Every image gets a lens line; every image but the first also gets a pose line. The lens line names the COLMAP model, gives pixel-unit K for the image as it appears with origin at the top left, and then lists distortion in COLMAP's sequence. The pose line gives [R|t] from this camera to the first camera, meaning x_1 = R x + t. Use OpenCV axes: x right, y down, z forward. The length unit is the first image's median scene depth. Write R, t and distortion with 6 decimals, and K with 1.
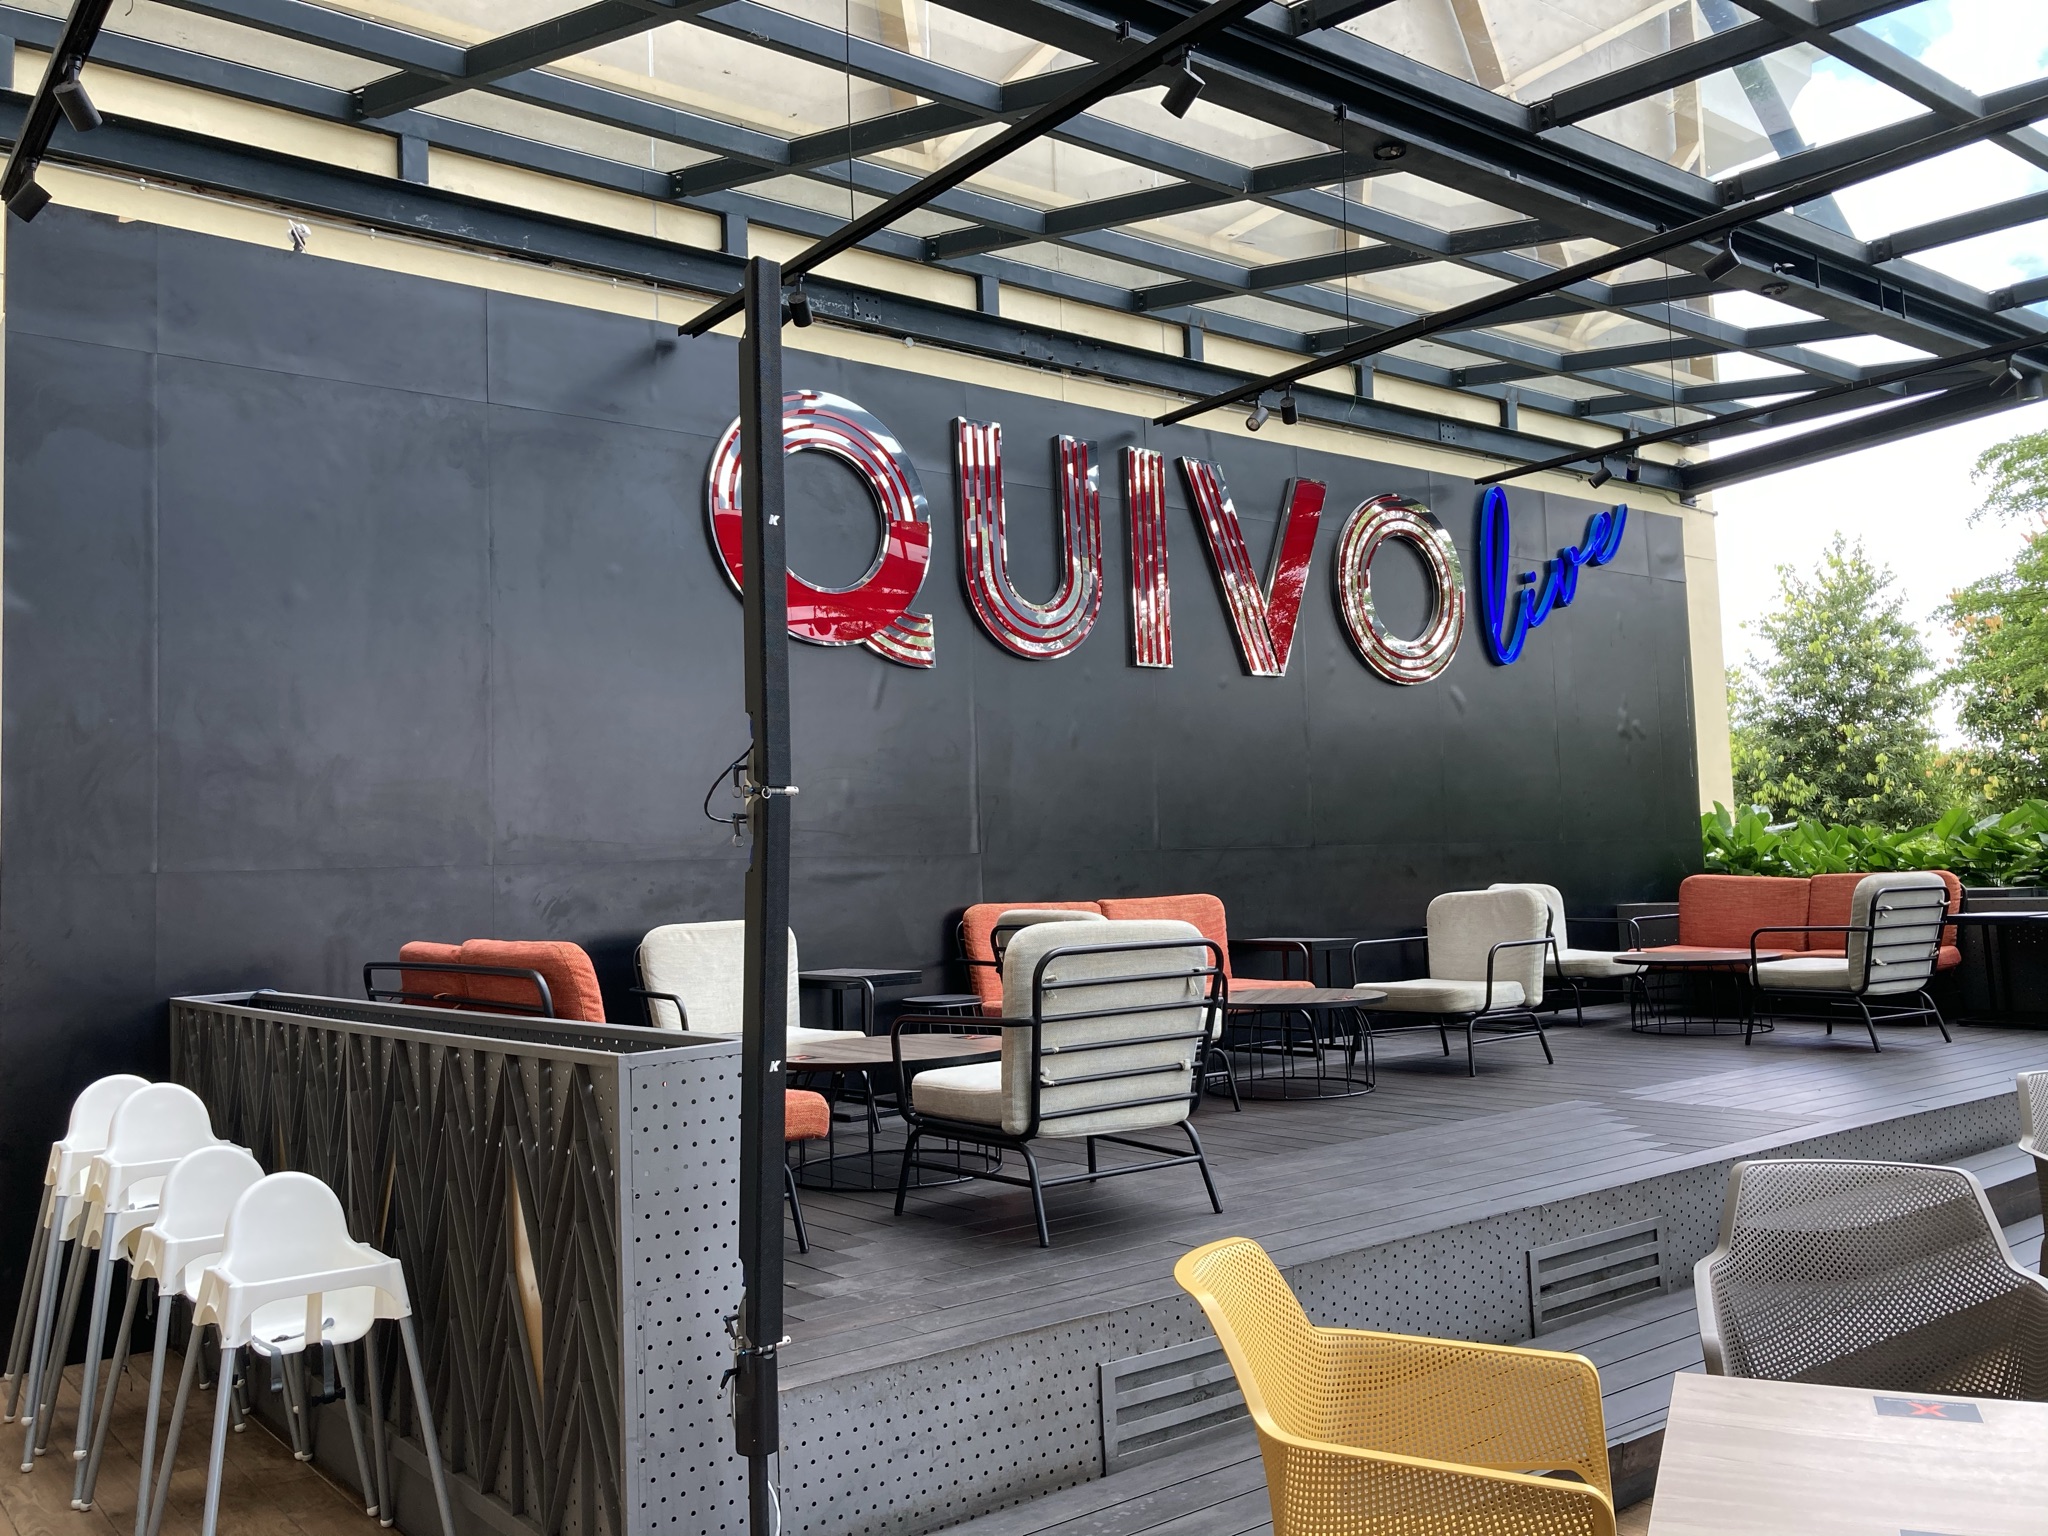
lens RADIAL K [[1673.7, 0, 1020.2], [0, 1673.7, 765.0], [0, 0, 1]] dist [0.032515, 0.003124]
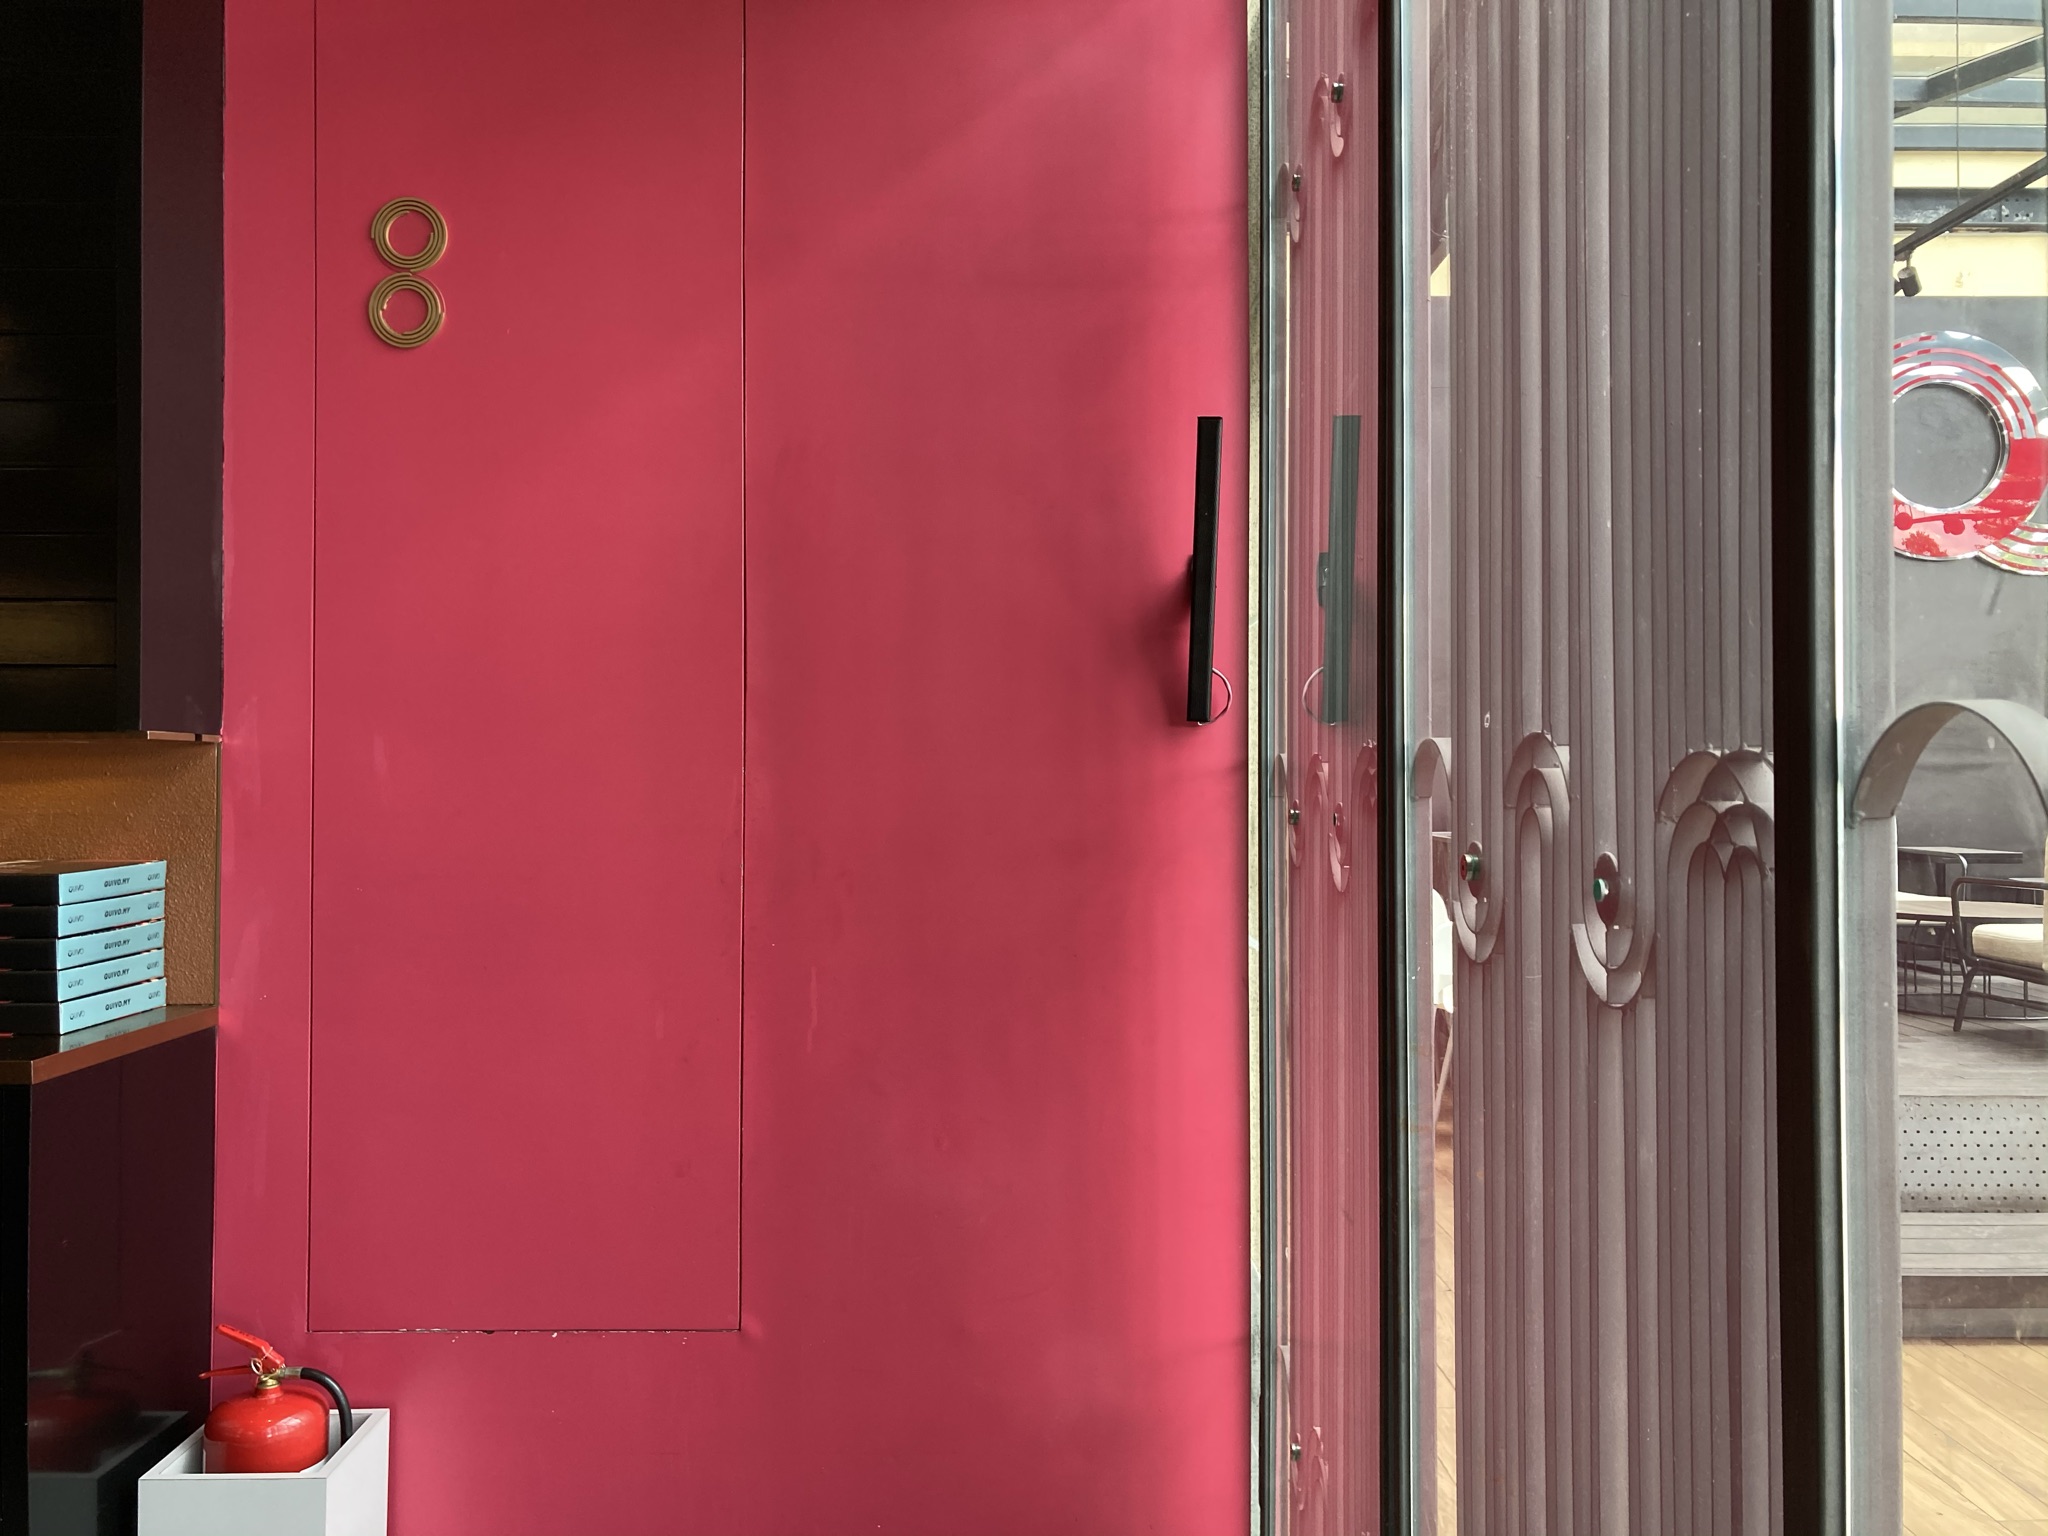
lens RADIAL K [[1673.7, 0, 1019.8], [0, 1673.7, 762.9], [0, 0, 1]] dist [0.032515, 0.003124]
pose [[0.798130, 0.030368, -0.601719, 0.129639], [0.017681, 0.997118, 0.073776, -0.049689], [0.602225, -0.069522, 0.795293, -0.461185]]
